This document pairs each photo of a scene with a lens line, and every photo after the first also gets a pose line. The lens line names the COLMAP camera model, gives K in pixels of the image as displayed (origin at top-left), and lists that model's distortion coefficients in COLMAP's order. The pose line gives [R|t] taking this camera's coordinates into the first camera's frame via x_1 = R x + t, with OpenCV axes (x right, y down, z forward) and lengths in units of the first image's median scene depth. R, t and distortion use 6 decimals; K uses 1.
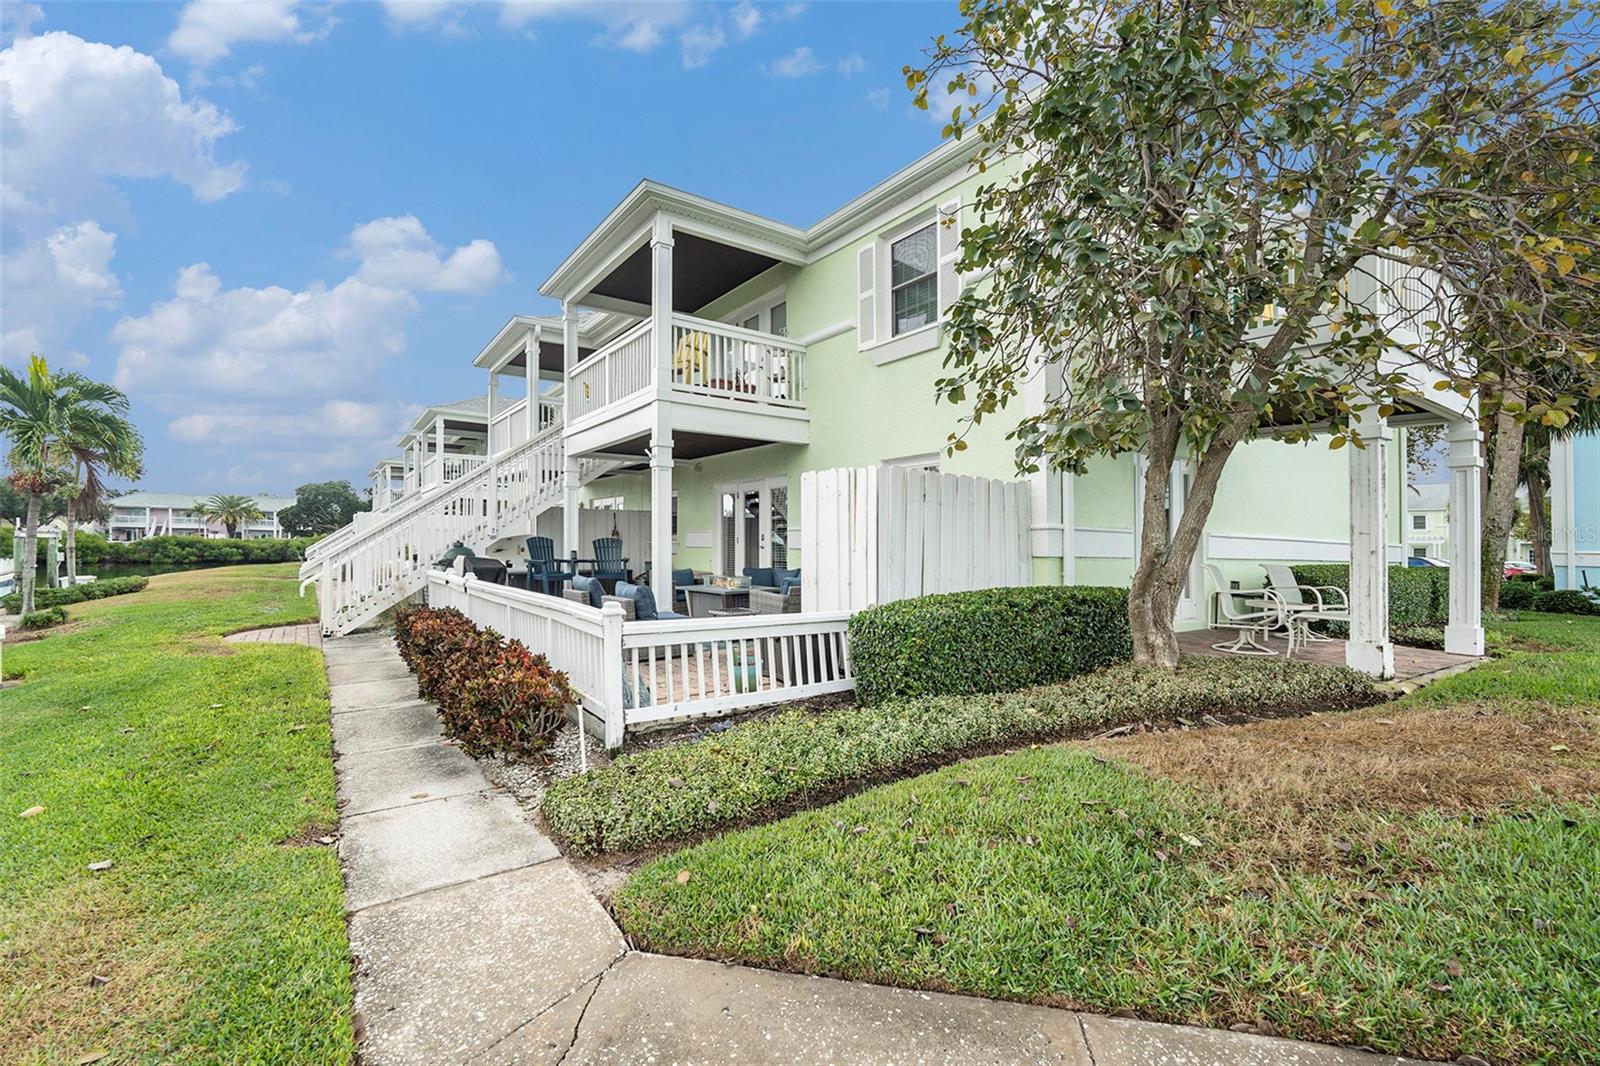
lens RADIAL K [[706.3, 0, 770.8], [0, 706.3, 531.6], [0, 0, 1]] dist [0.064816, -0.000060]
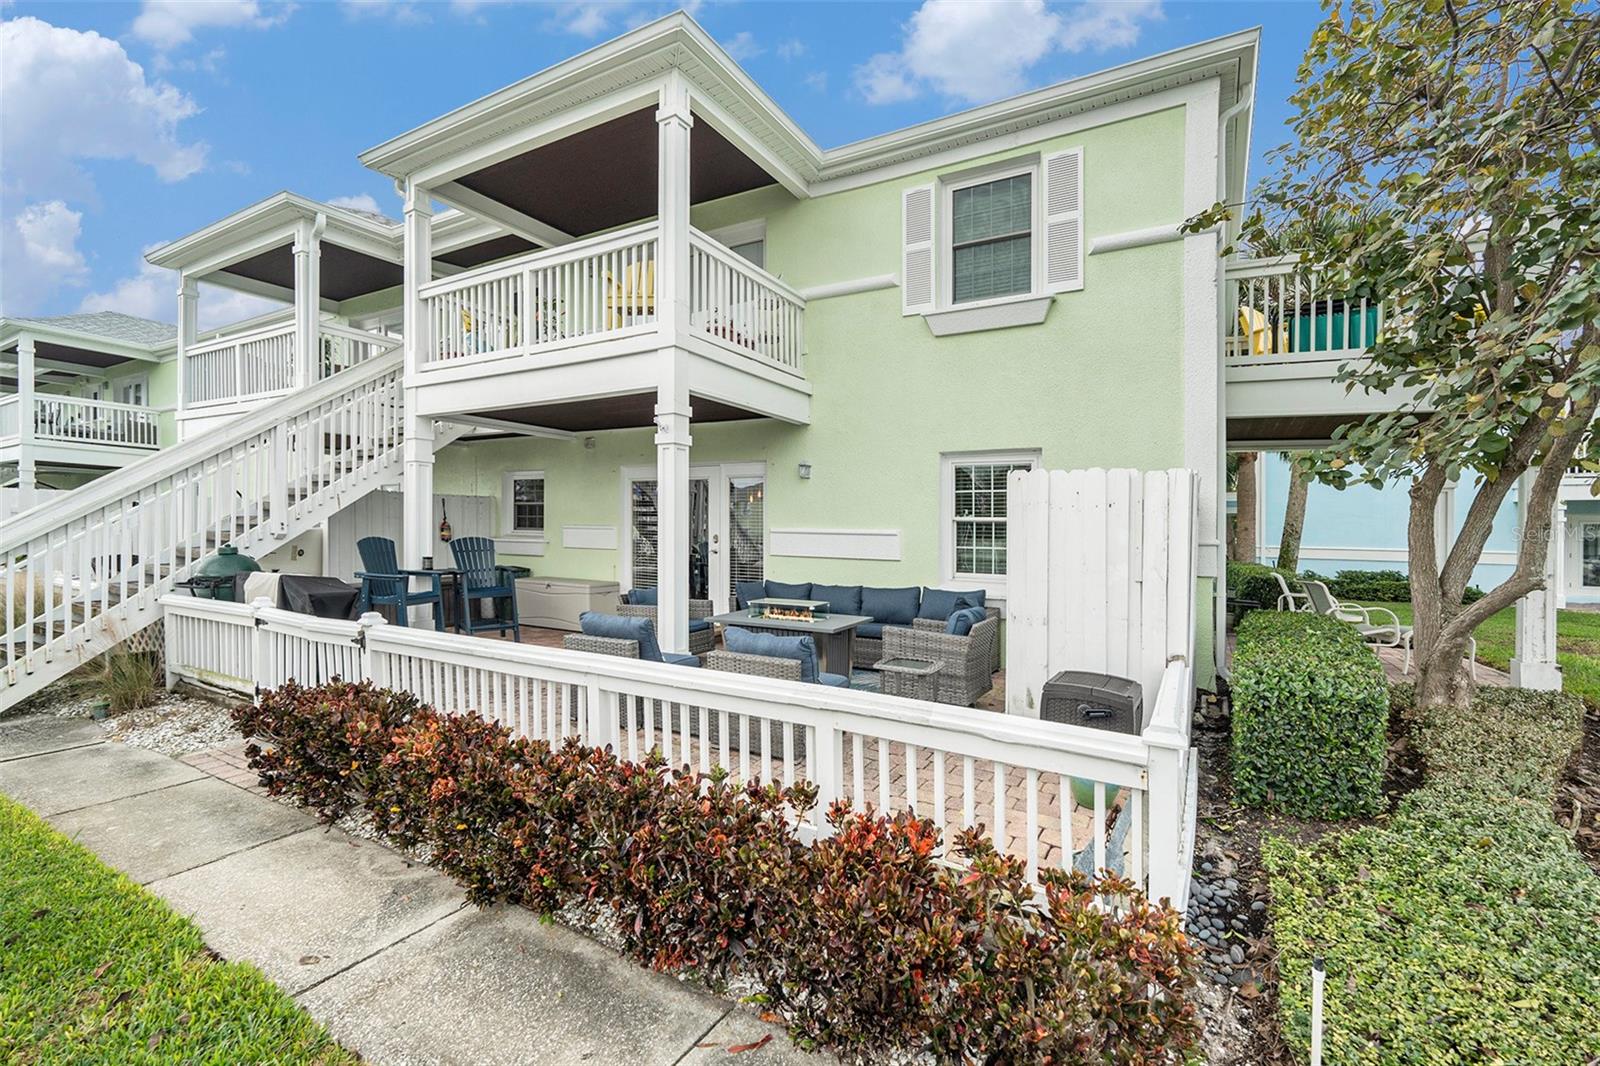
lens RADIAL K [[709.8, 0, 791.4], [0, 709.8, 536.5], [0, 0, 1]] dist [-0.001967, -0.000293]
pose [[0.896615, 0.001066, 0.442810, -0.316777], [-0.015523, 0.999458, 0.029024, -0.021445], [-0.442539, -0.032897, 0.896146, 0.295145]]
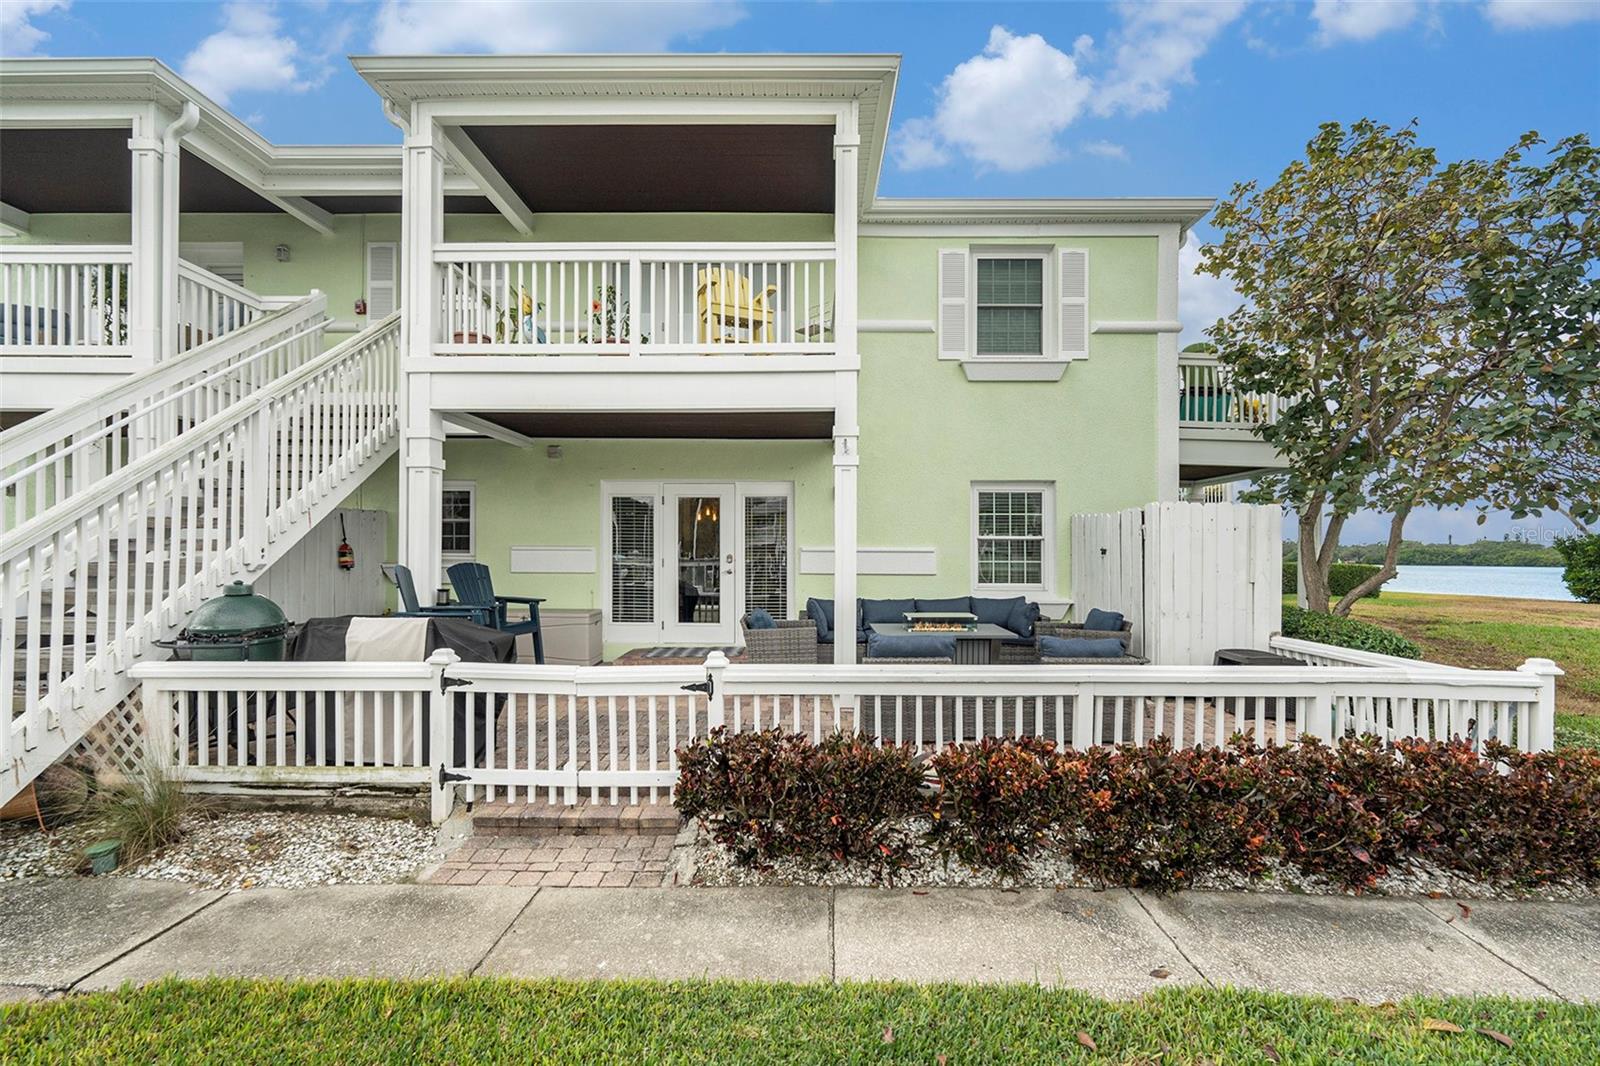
lens RADIAL K [[707.0, 0, 798.4], [0, 707.0, 543.9], [0, 0, 1]] dist [-0.000875, 0.000022]
pose [[0.559453, -0.002005, 0.828860, -0.673107], [-0.012656, 0.999860, 0.010961, -0.019883], [-0.828766, -0.016622, 0.559349, 0.579191]]
